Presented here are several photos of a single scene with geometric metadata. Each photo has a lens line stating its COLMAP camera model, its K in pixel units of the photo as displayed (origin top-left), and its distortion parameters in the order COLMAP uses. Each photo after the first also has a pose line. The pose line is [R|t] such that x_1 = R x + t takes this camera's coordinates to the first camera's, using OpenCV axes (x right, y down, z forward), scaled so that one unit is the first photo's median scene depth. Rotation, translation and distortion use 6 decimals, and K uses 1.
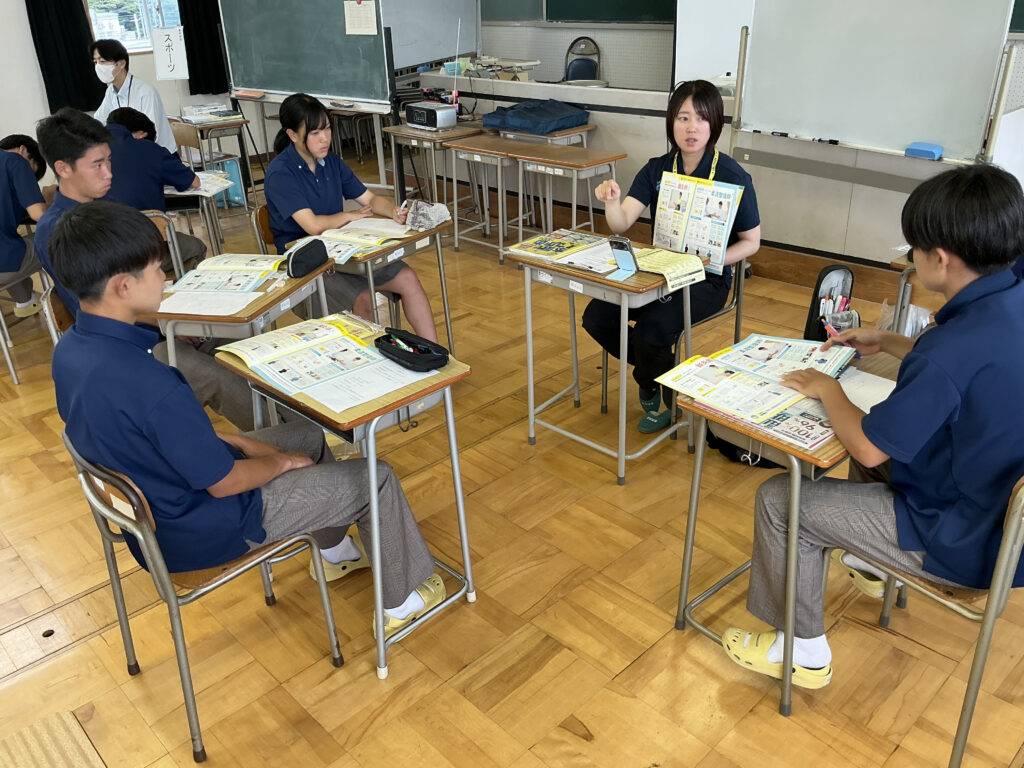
lens RADIAL K [[847.9, 0, 512.0], [0, 847.9, 384.0], [0, 0, 1]] dist [0.092611, -0.168247]
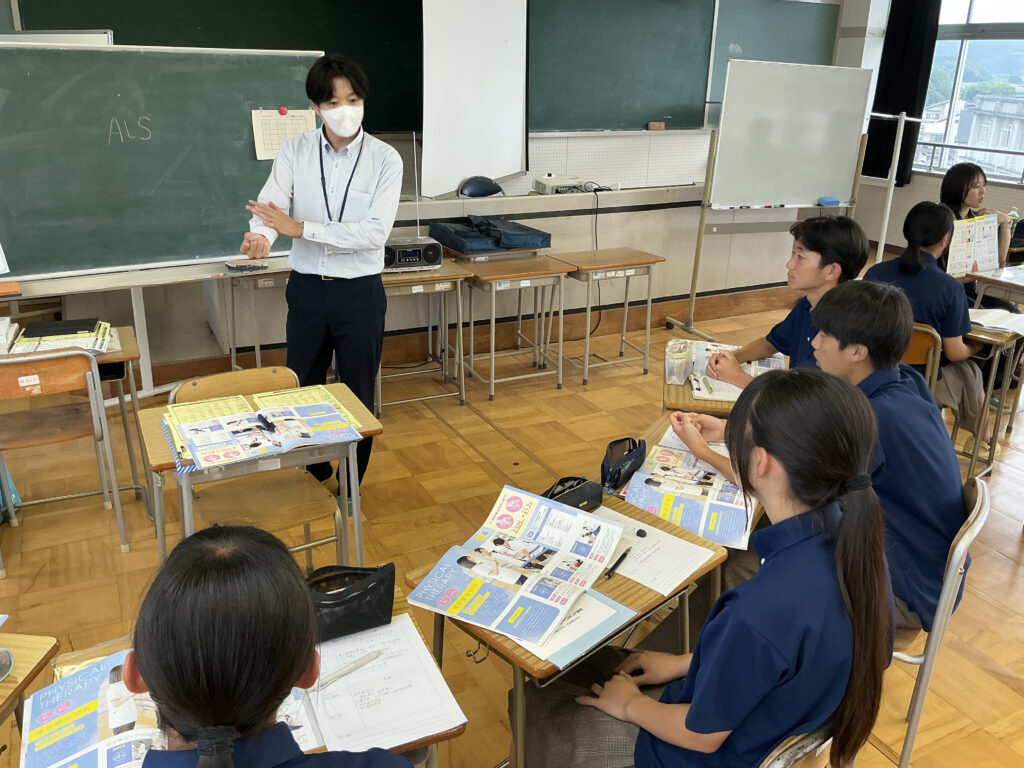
lens RADIAL K [[847.9, 0, 512.0], [0, 847.9, 384.0], [0, 0, 1]] dist [0.092611, -0.168247]
pose [[0.282257, -0.290497, 0.914299, -0.826069], [0.388699, 0.905947, 0.167847, -0.308212], [-0.877066, 0.308011, 0.368625, 0.691305]]
